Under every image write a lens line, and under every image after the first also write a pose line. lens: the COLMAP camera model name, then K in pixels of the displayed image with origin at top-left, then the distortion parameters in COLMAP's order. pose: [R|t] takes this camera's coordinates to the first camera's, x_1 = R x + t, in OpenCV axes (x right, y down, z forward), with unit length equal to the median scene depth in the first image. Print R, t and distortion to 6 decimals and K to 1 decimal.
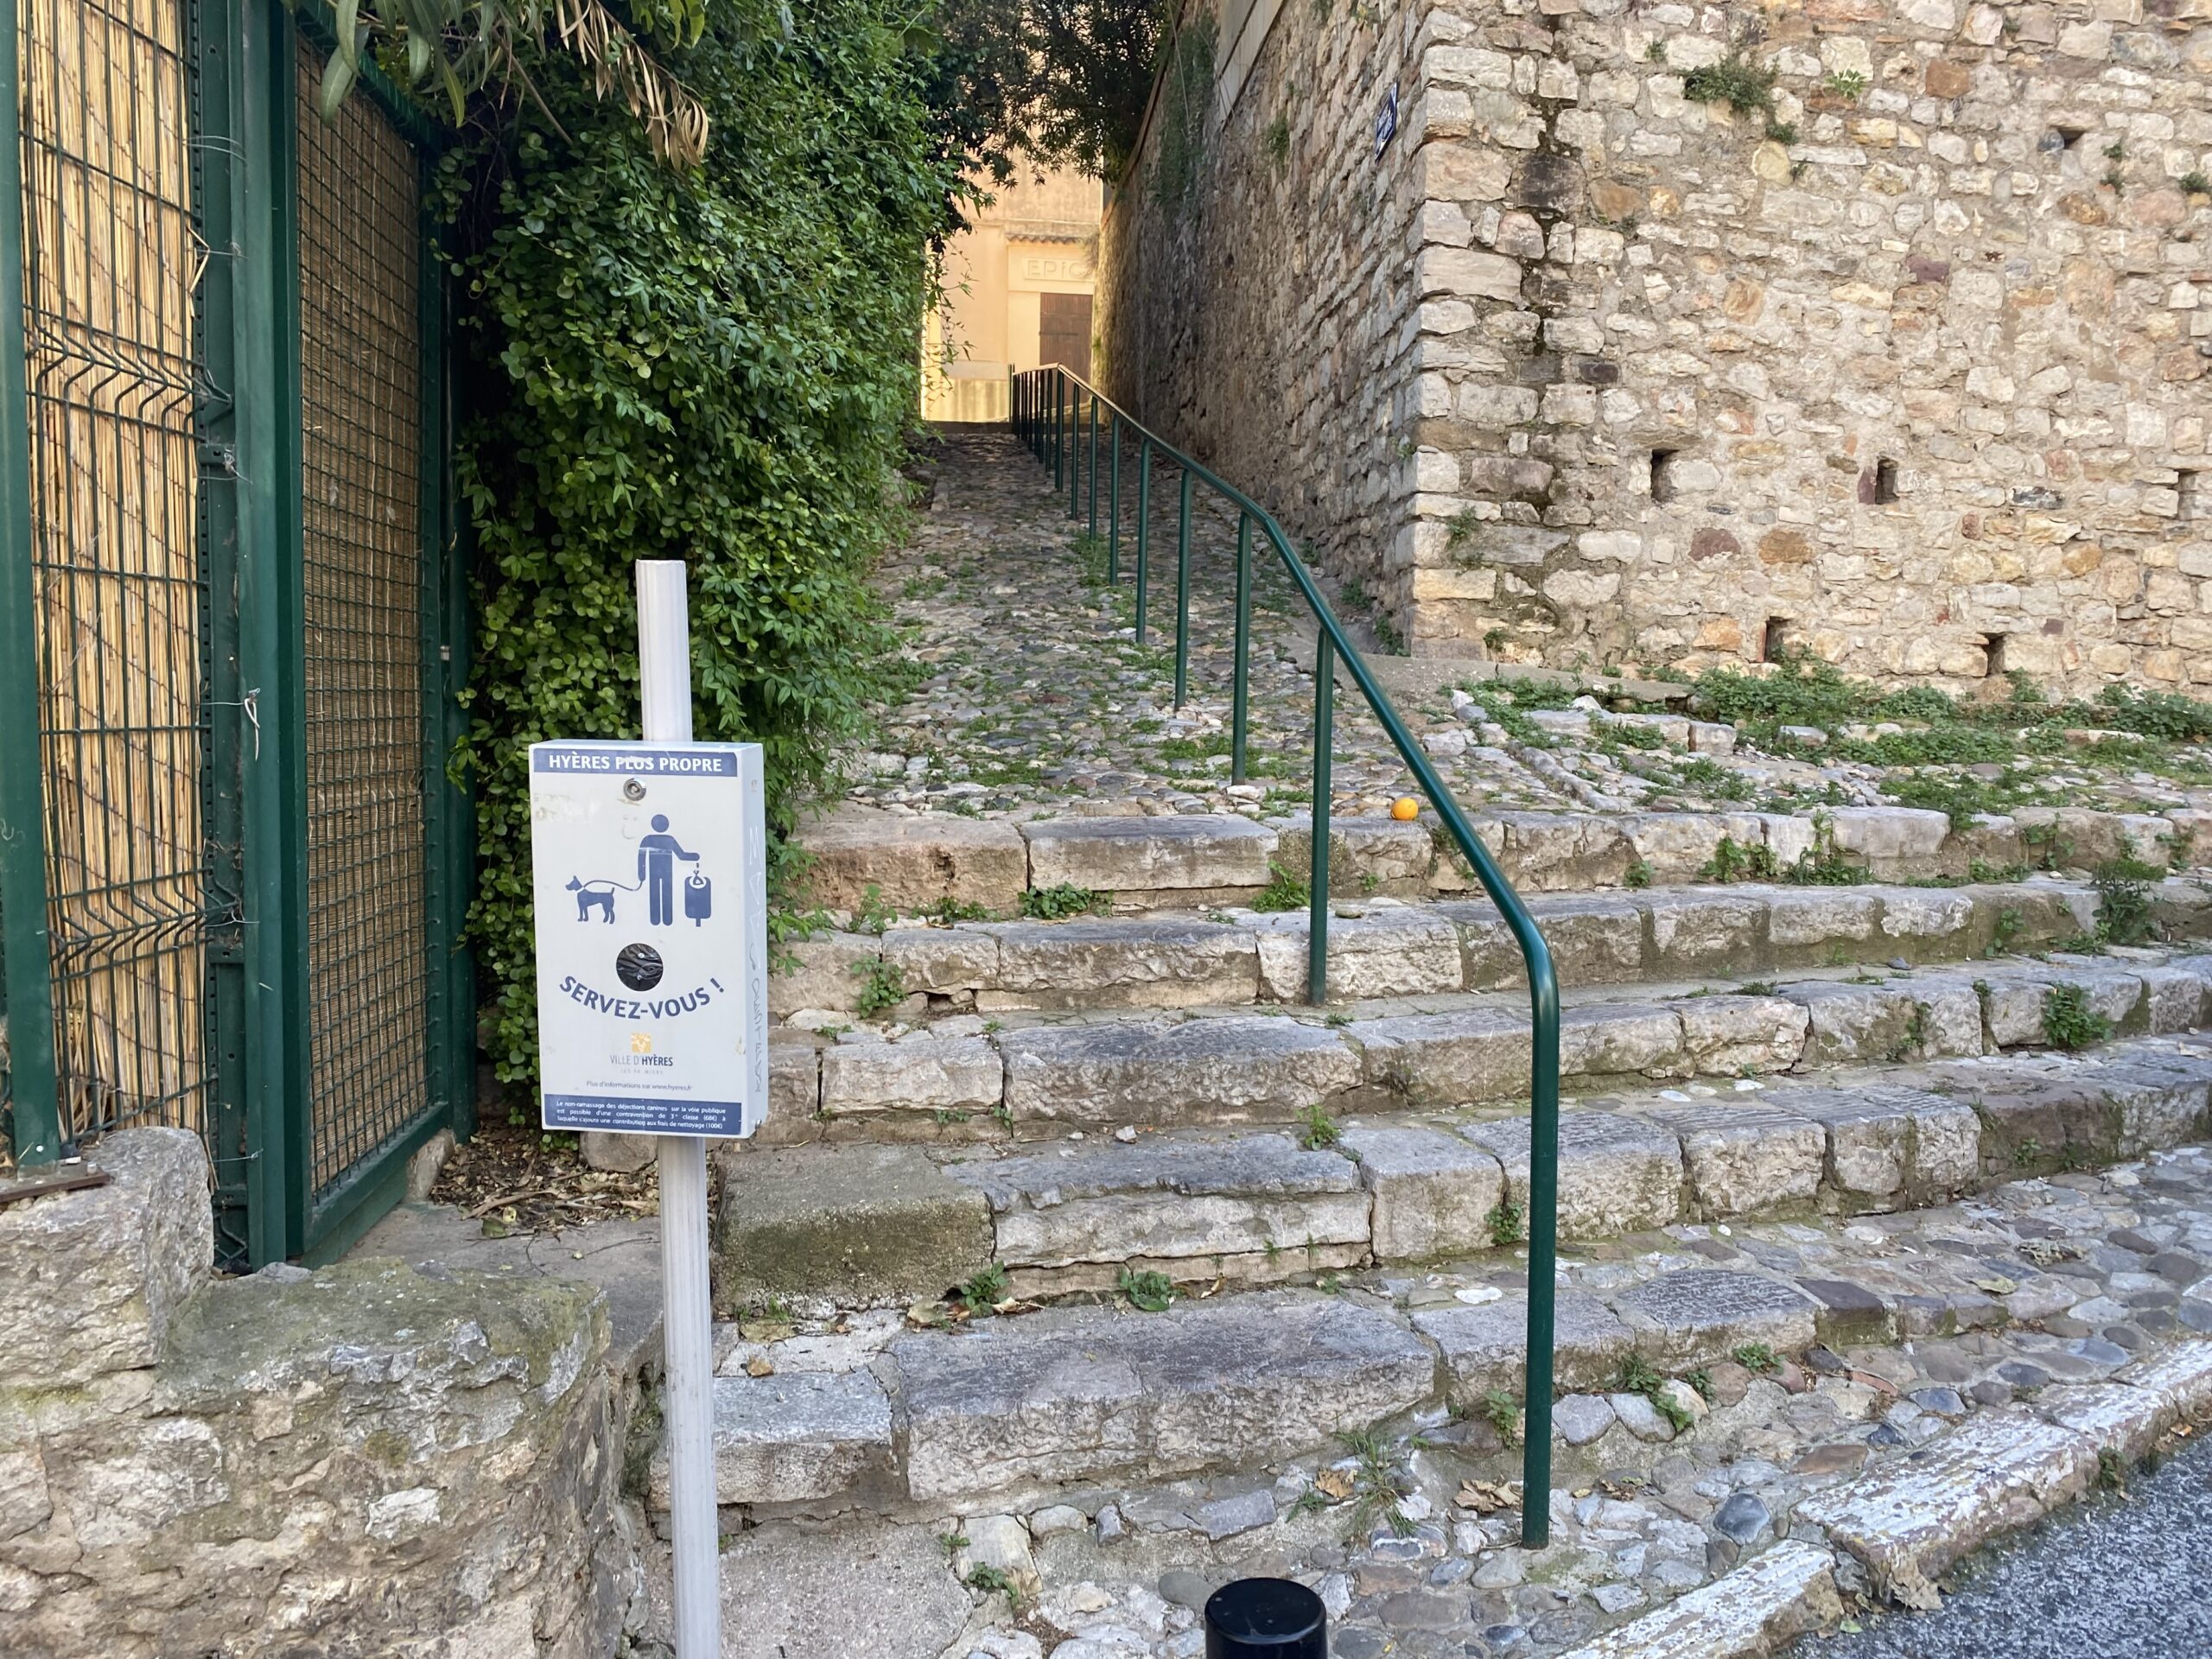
lens RADIAL K [[1682.8, 0, 1115.2], [0, 1682.8, 821.9], [0, 0, 1]] dist [0.027901, -0.031832]
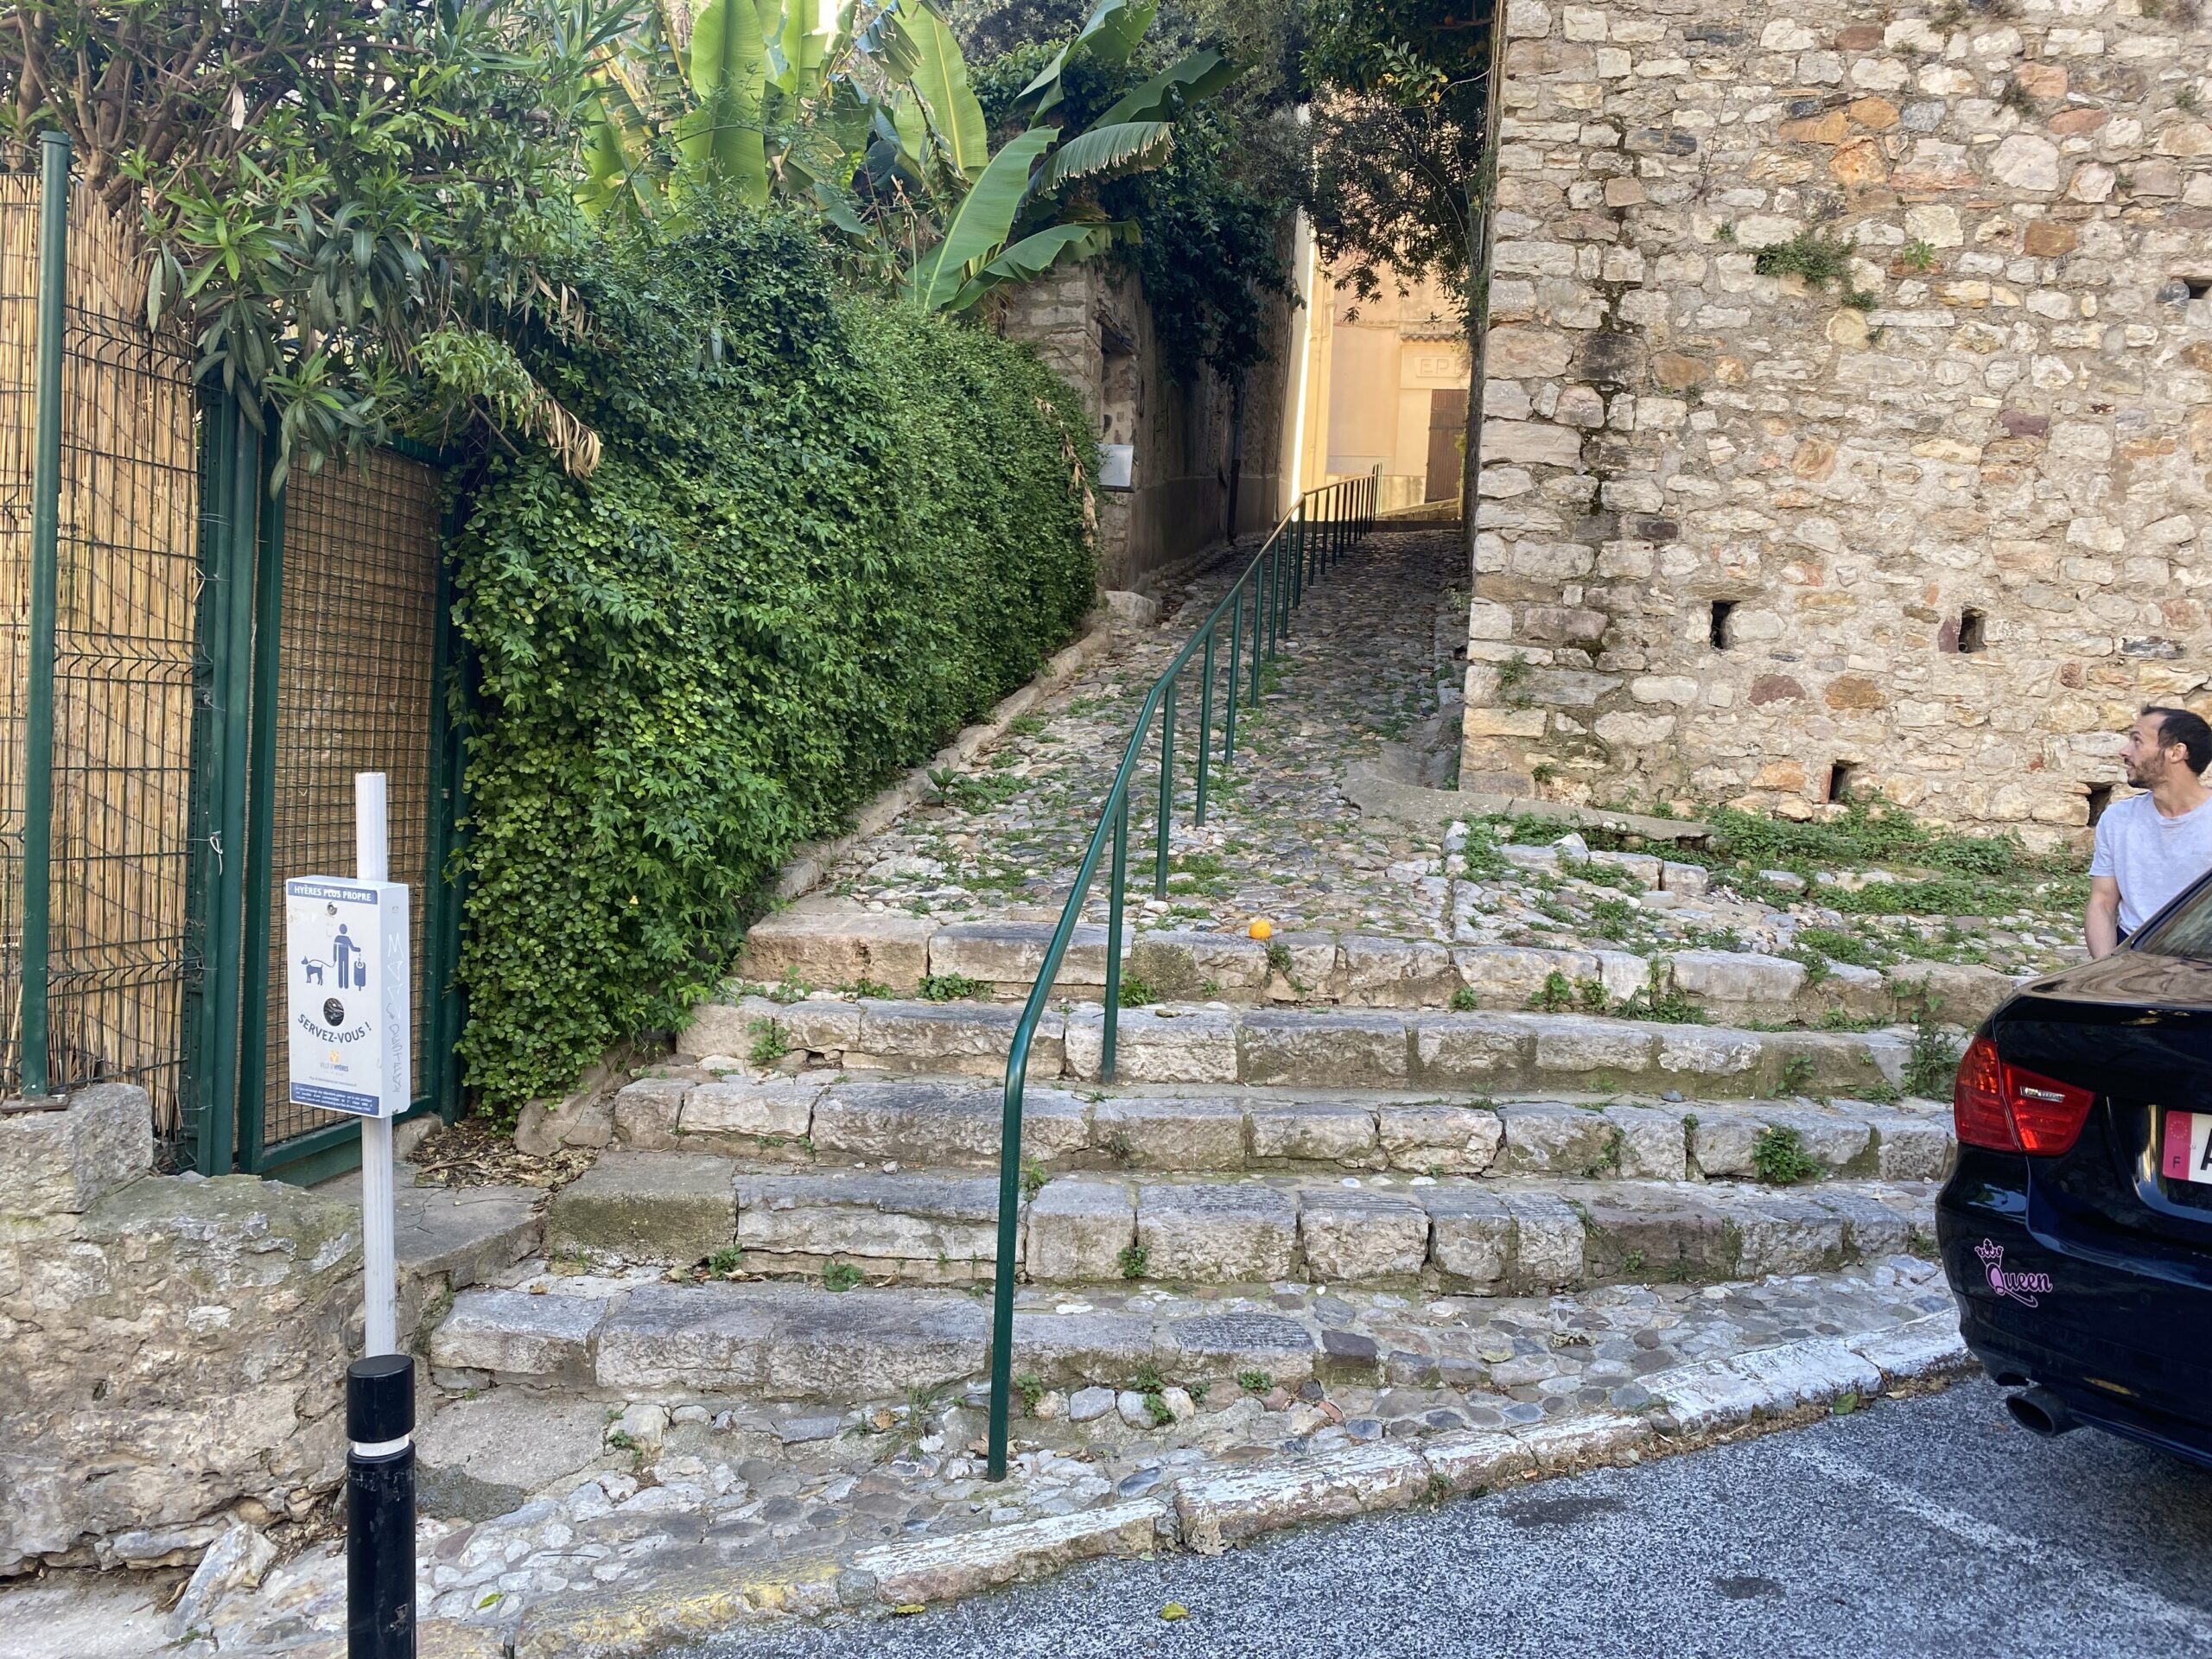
lens RADIAL K [[1682.8, 0, 1105.2], [0, 1682.8, 825.3], [0, 0, 1]] dist [0.027901, -0.031832]
pose [[0.960923, 0.043924, -0.273309, 0.488289], [-0.054777, 0.997979, -0.032201, -0.047394], [0.271342, 0.045914, 0.961387, -0.233523]]
